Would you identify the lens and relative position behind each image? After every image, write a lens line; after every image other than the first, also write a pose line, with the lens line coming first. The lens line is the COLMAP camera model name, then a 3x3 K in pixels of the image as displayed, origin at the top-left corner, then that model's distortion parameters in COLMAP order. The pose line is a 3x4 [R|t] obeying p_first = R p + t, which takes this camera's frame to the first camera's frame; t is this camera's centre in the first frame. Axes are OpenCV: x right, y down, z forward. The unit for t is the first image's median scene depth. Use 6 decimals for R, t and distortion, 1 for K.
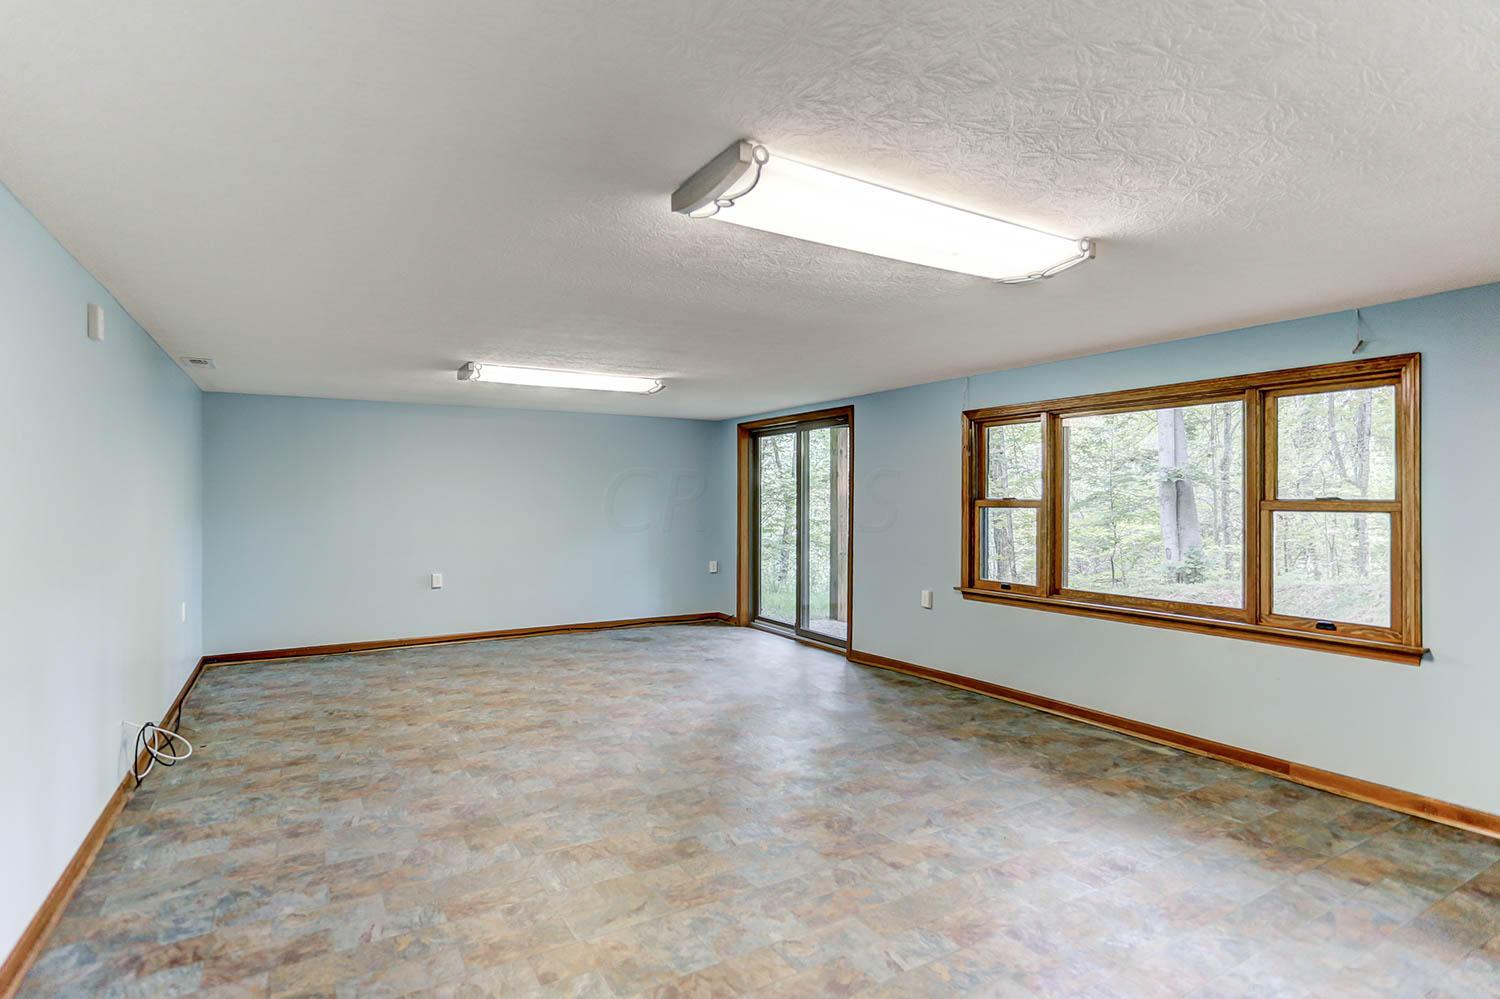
lens RADIAL K [[725.7, 0, 749.3], [0, 725.7, 486.8], [0, 0, 1]] dist [-0.036617, 0.025977]
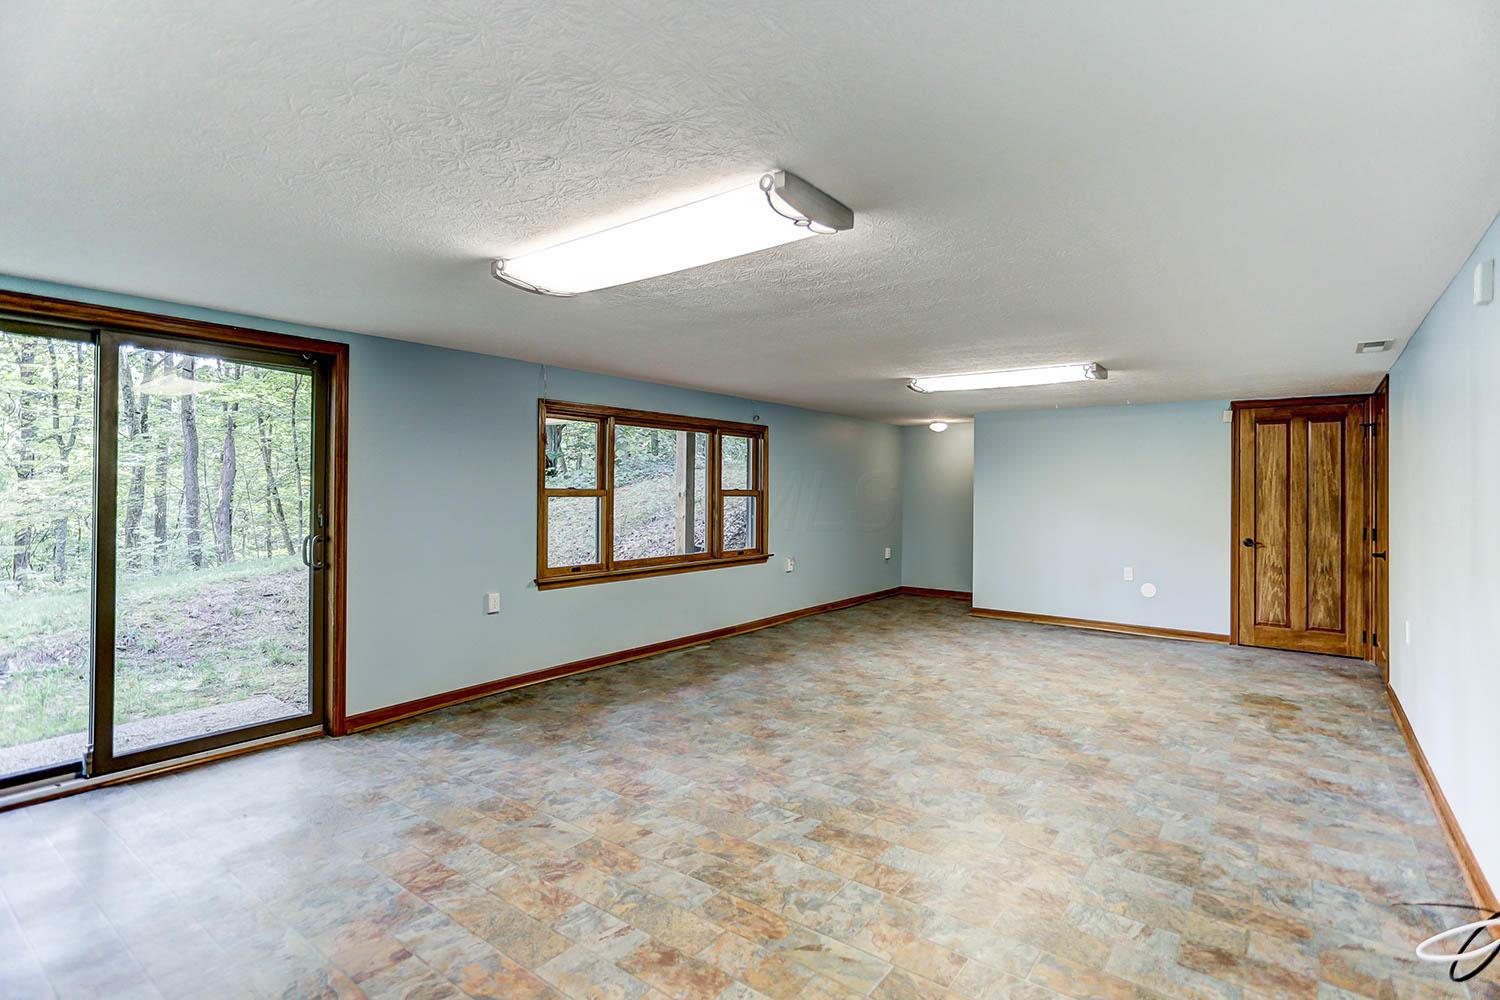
lens RADIAL K [[725.7, 0, 749.3], [0, 725.7, 487.3], [0, 0, 1]] dist [-0.036617, 0.025977]
pose [[-0.345592, 0.002254, 0.938382, -1.060896], [-0.022635, 0.999686, -0.010737, 0.029826], [-0.938112, -0.024951, -0.345433, 1.588937]]
